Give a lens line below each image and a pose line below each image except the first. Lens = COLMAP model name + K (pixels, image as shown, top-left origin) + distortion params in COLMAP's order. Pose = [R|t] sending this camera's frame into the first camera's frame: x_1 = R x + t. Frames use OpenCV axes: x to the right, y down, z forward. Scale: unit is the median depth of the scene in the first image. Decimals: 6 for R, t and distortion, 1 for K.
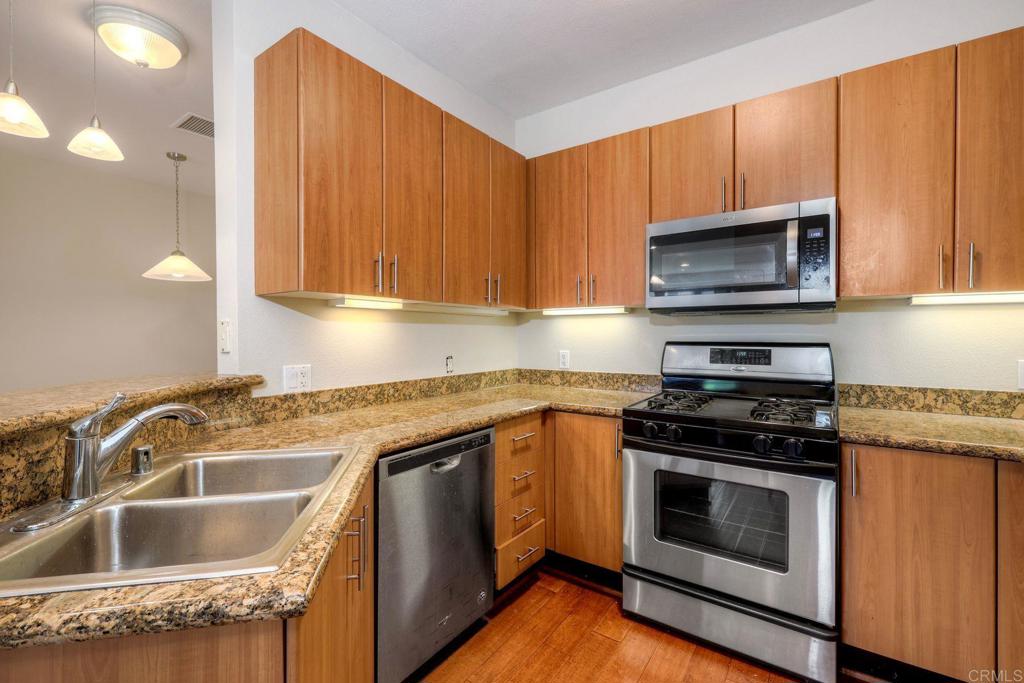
lens RADIAL K [[437.6, 0, 508.7], [0, 437.6, 336.7], [0, 0, 1]] dist [0.002125, -0.000022]
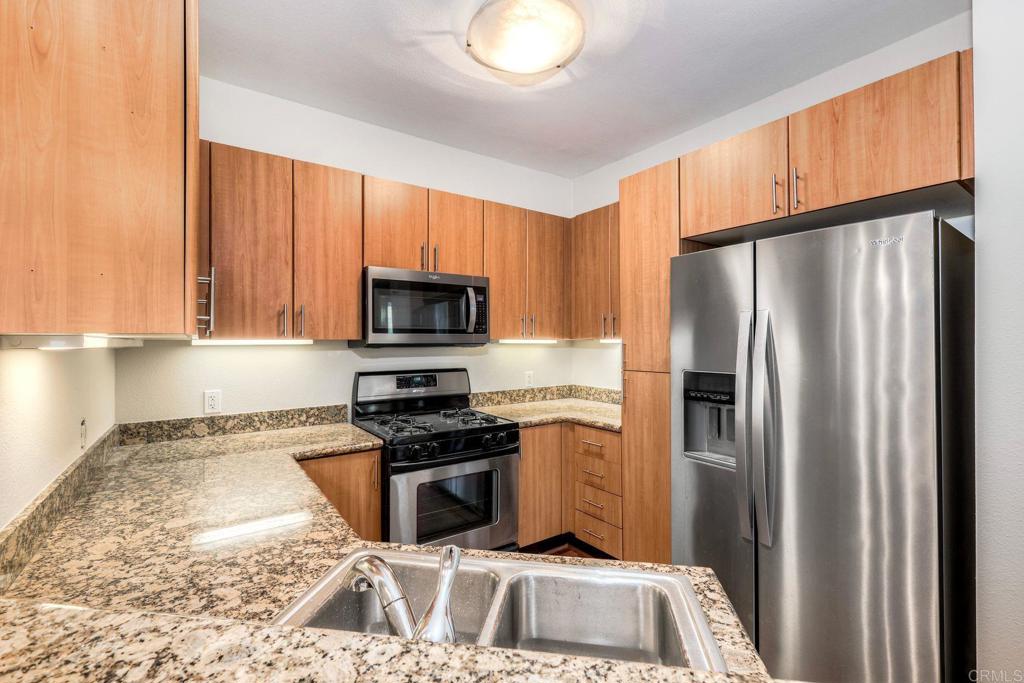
lens RADIAL K [[464.0, 0, 493.7], [0, 464.0, 337.0], [0, 0, 1]] dist [0.001057, 0.000043]
pose [[0.342090, 0.003852, 0.939659, -0.711360], [0.011966, 0.999893, -0.008456, -0.074634], [-0.939591, 0.014137, 0.342007, 0.352866]]
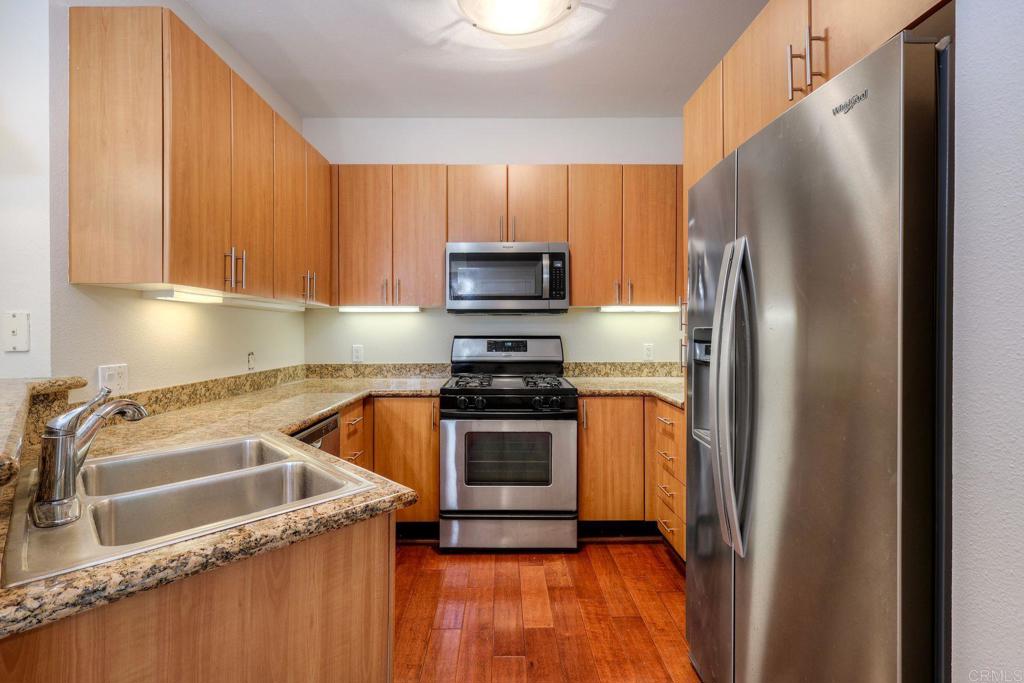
lens RADIAL K [[460.8, 0, 477.2], [0, 460.8, 330.6], [0, 0, 1]] dist [0.000946, 0.000115]
pose [[0.835652, -0.000251, 0.549259, -0.369171], [0.003536, 0.999982, -0.004922, 0.003867], [-0.549248, 0.006055, 0.835638, -0.165987]]
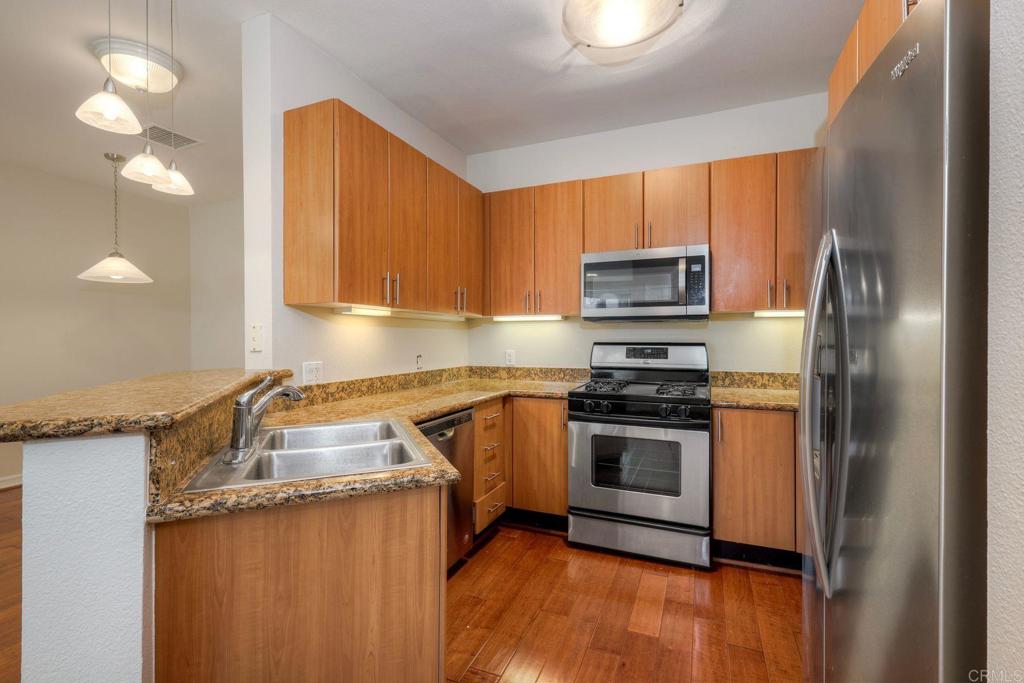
lens RADIAL K [[440.2, 0, 494.6], [0, 440.2, 337.7], [0, 0, 1]] dist [0.000582, -0.000021]
pose [[0.983247, 0.000076, 0.182281, -0.203045], [0.000816, 0.999988, -0.004821, 0.004194], [-0.182279, 0.004889, 0.983235, -0.283413]]
